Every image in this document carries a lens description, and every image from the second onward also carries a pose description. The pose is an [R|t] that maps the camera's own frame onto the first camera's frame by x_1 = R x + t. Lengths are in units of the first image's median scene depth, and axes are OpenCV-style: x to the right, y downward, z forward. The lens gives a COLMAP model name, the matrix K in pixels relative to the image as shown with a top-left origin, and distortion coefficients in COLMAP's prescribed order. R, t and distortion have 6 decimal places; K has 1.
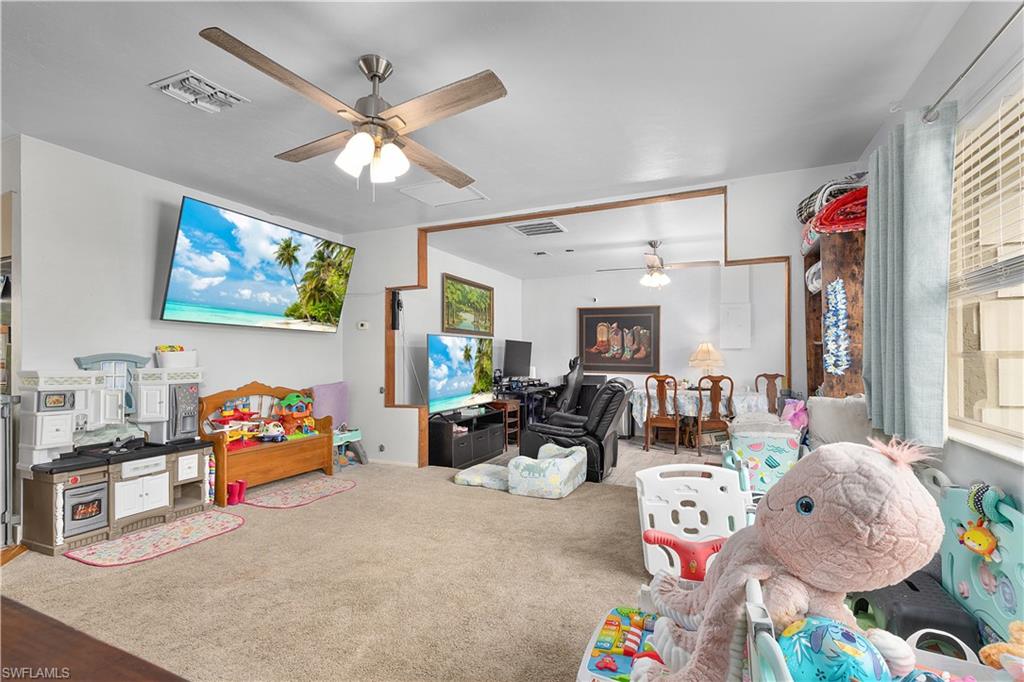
lens RADIAL K [[457.4, 0, 542.1], [0, 457.4, 352.6], [0, 0, 1]] dist [-0.001489, -0.000129]
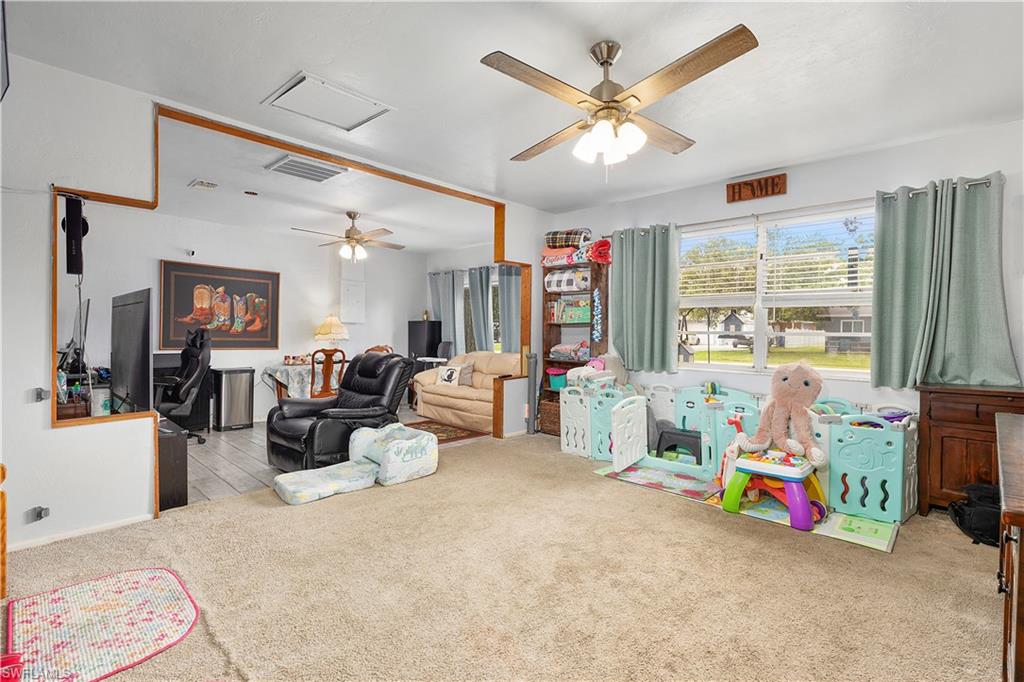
lens RADIAL K [[462.4, 0, 514.6], [0, 462.4, 333.9], [0, 0, 1]] dist [0.005962, 0.000812]
pose [[0.365479, 0.001046, 0.930819, -0.583571], [-0.018339, 0.999813, 0.006077, 0.004470], [-0.930639, -0.019292, 0.365430, 0.326625]]
